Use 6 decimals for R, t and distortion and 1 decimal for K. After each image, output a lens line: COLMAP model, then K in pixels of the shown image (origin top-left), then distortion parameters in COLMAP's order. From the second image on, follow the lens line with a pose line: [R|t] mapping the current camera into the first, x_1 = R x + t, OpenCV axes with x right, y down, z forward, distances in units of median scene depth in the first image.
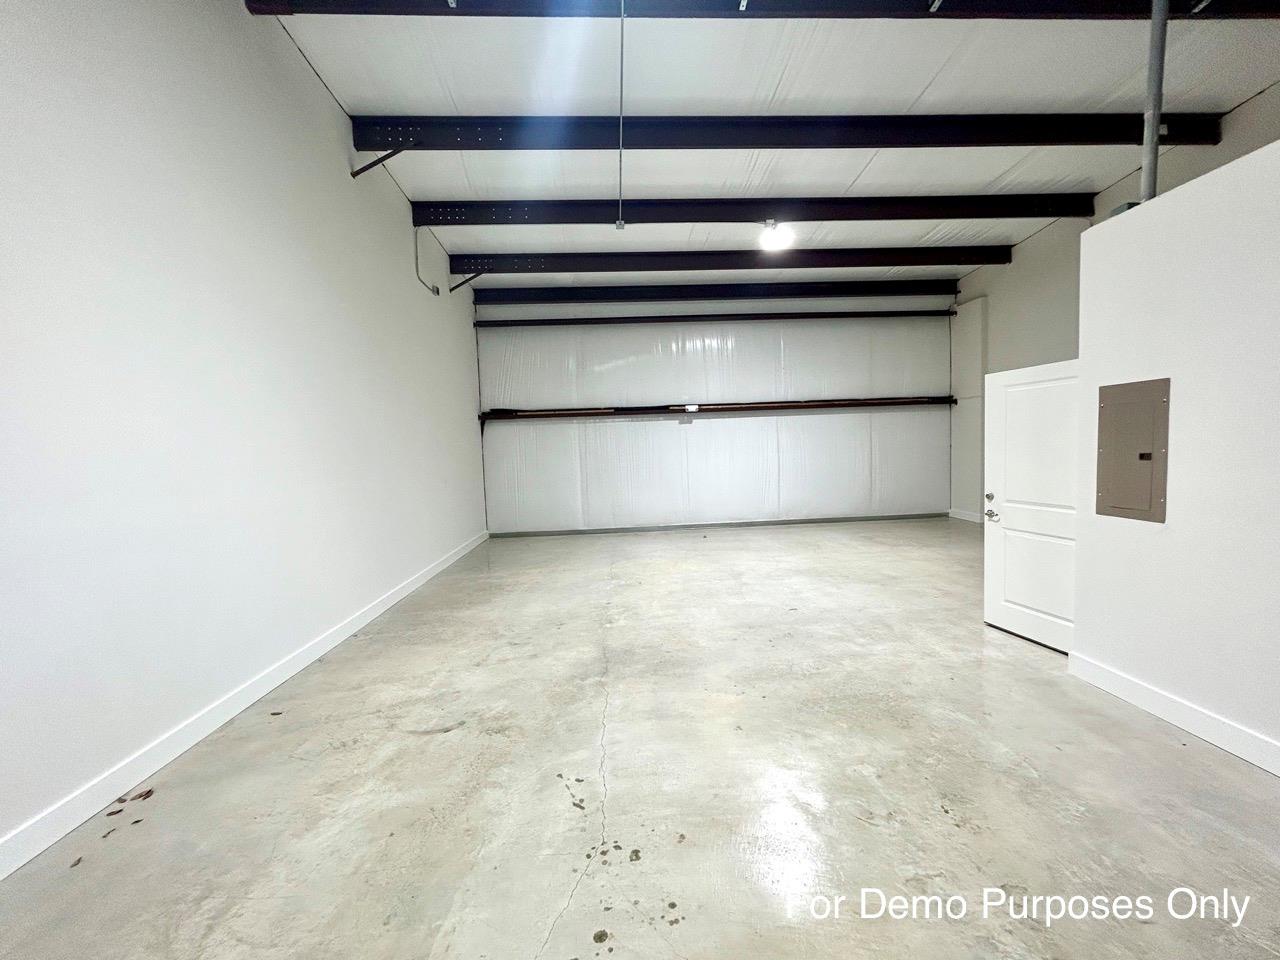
lens RADIAL K [[510.0, 0, 643.3], [0, 510.0, 482.0], [0, 0, 1]] dist [-0.000030, 0.000128]
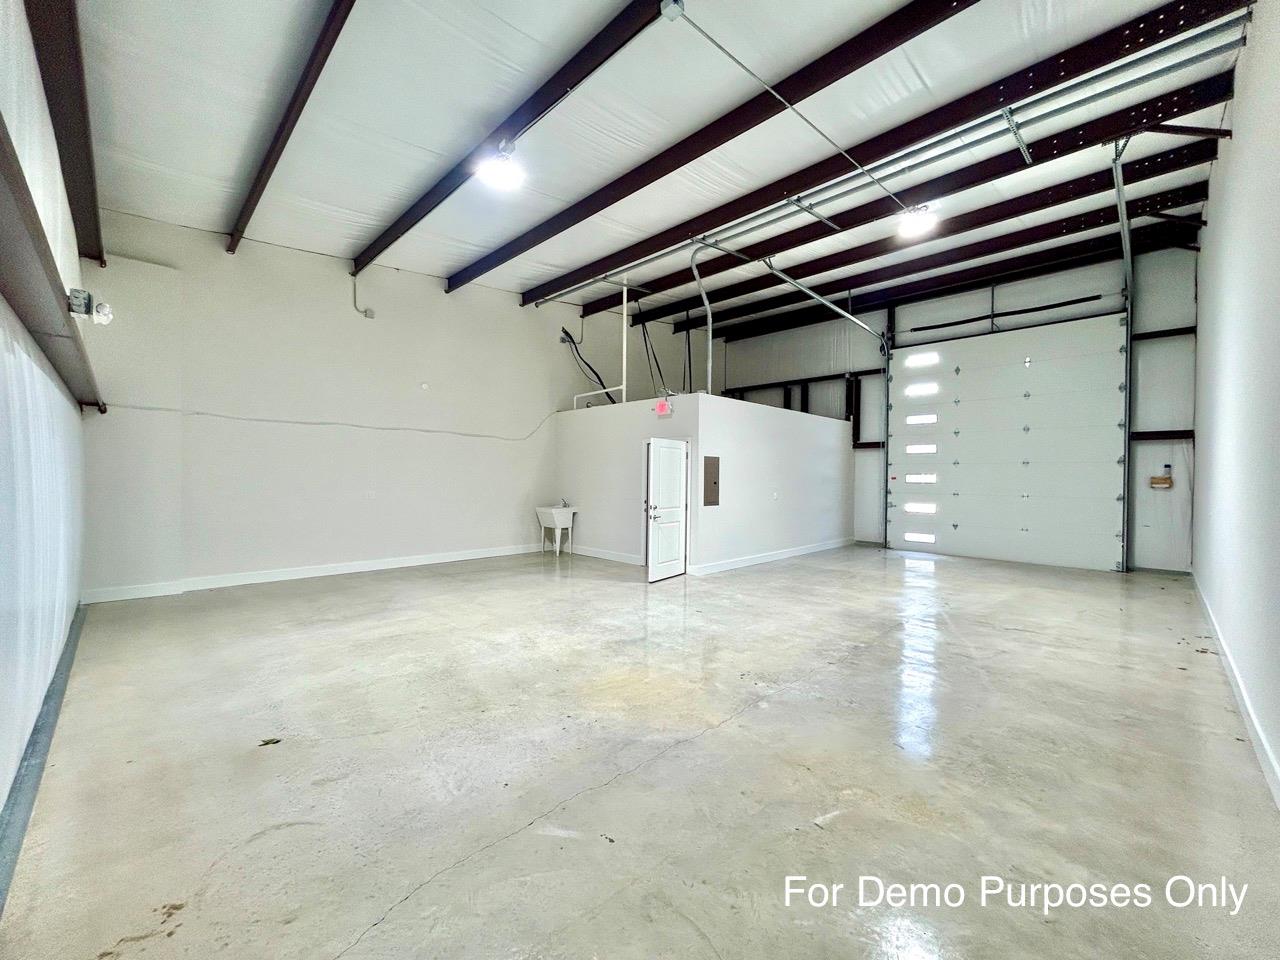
lens RADIAL K [[510.0, 0, 643.3], [0, 510.0, 482.0], [0, 0, 1]] dist [-0.000030, 0.000128]
pose [[-0.666917, 0.020617, 0.744847, -0.544830], [0.060581, 0.997808, 0.026624, -0.098967], [-0.742665, 0.062880, -0.666704, 1.987017]]
